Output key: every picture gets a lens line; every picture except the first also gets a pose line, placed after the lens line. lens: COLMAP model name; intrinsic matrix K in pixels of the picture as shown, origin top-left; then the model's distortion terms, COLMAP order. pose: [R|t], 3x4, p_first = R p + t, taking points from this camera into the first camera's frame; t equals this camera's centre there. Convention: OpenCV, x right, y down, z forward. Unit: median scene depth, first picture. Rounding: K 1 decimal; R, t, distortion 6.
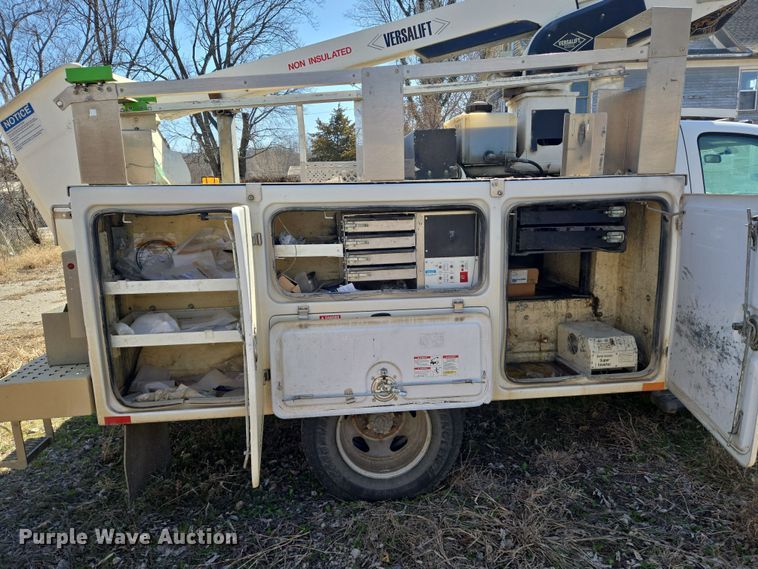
lens RADIAL K [[517.2, 0, 375.0], [0, 517.2, 285.6], [0, 0, 1]] dist [0.079114, -0.067820]
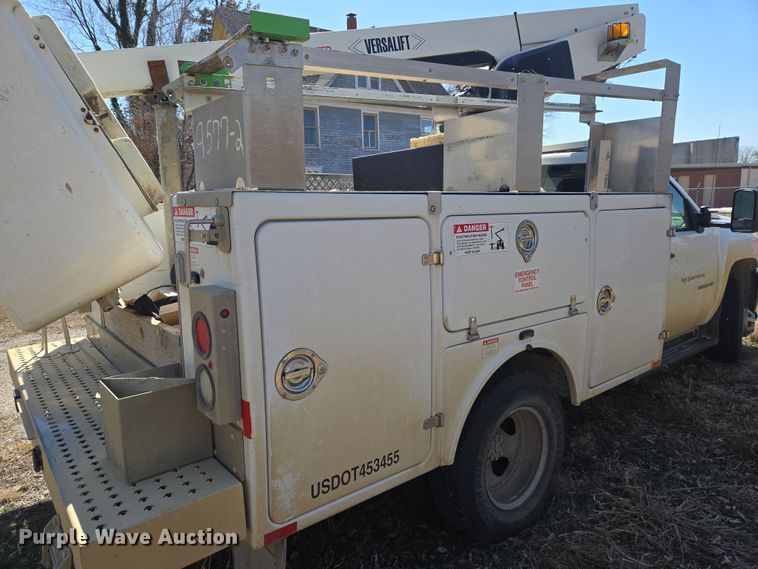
lens RADIAL K [[506.0, 0, 380.5], [0, 506.0, 281.4], [0, 0, 1]] dist [0.085436, -0.076307]
pose [[0.841799, -0.069763, 0.535264, -0.542598], [0.092386, 0.995602, -0.015533, -0.035237], [-0.531827, 0.062526, 0.844542, 0.265887]]
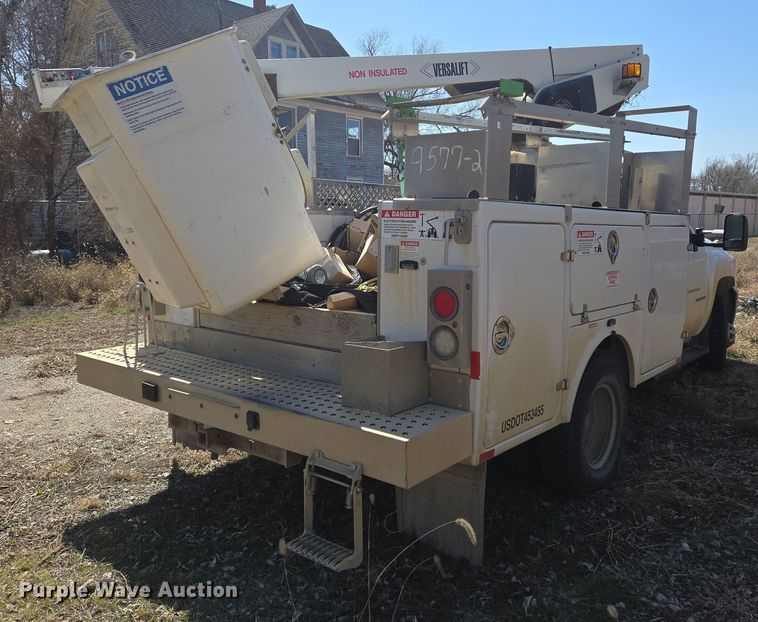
lens RADIAL K [[638.6, 0, 414.5], [0, 638.6, 291.0], [0, 0, 1]] dist [0.070941, -0.009984]
pose [[0.701364, -0.039698, 0.711697, -1.027912], [0.094572, 0.994804, -0.037710, 0.002243], [-0.706501, 0.093755, 0.701474, 0.217549]]
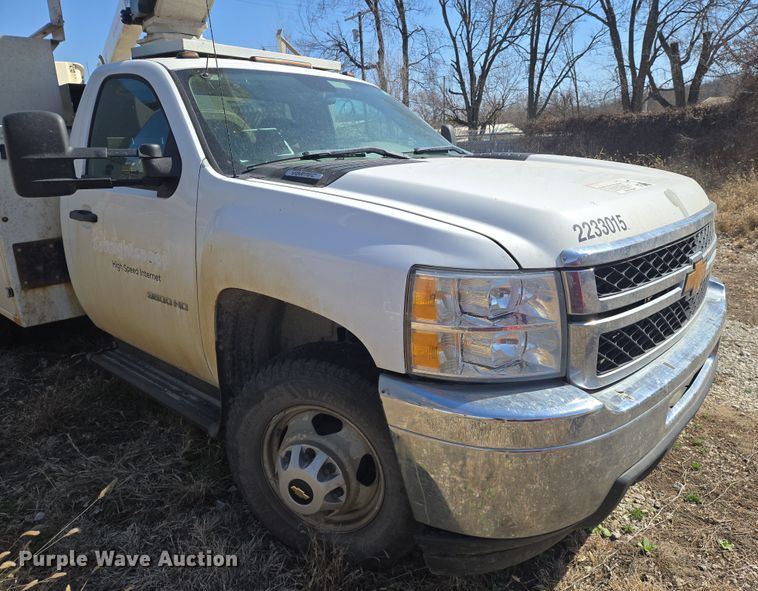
lens RADIAL K [[525.4, 0, 393.9], [0, 525.4, 292.8], [0, 0, 1]] dist [0.082445, -0.075792]
pose [[0.684216, 0.212146, -0.697741, 1.572430], [-0.127491, 0.976816, 0.171978, -0.139799], [0.718049, -0.028714, 0.695400, 0.664034]]
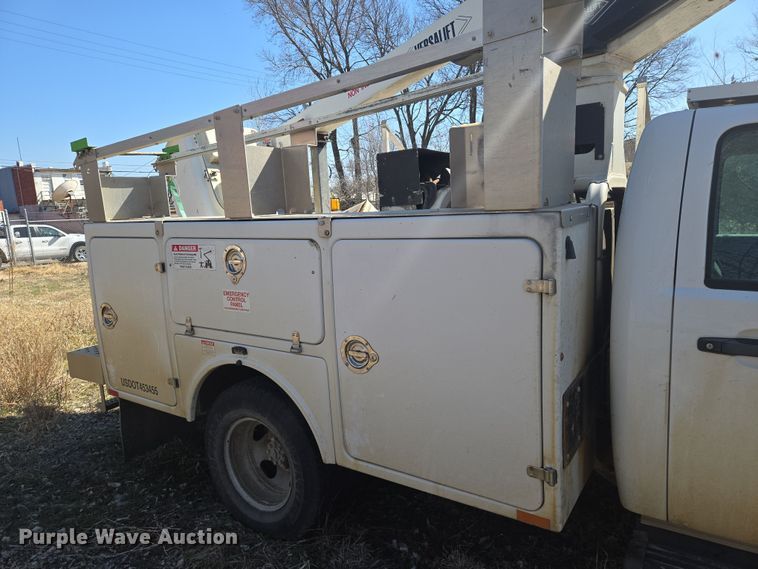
lens RADIAL K [[506.0, 0, 380.5], [0, 506.0, 281.4], [0, 0, 1]] dist [0.085436, -0.076307]
pose [[0.771723, 0.084896, -0.630266, 0.651725], [-0.082127, 0.996055, 0.033608, -0.100786], [0.630633, 0.025826, 0.775651, 0.300770]]
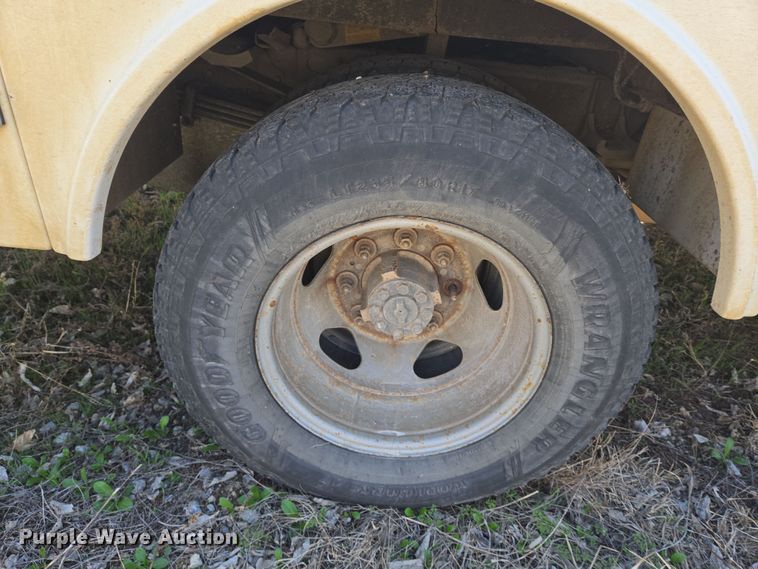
lens RADIAL K [[517.2, 0, 375.0], [0, 517.2, 285.6], [0, 0, 1]] dist [0.079114, -0.067820]
pose [[0.985244, 0.162663, -0.053254, 0.009687], [-0.132820, 0.922848, 0.361540, 0.102166], [0.107954, -0.349131, 0.930835, 0.572622]]
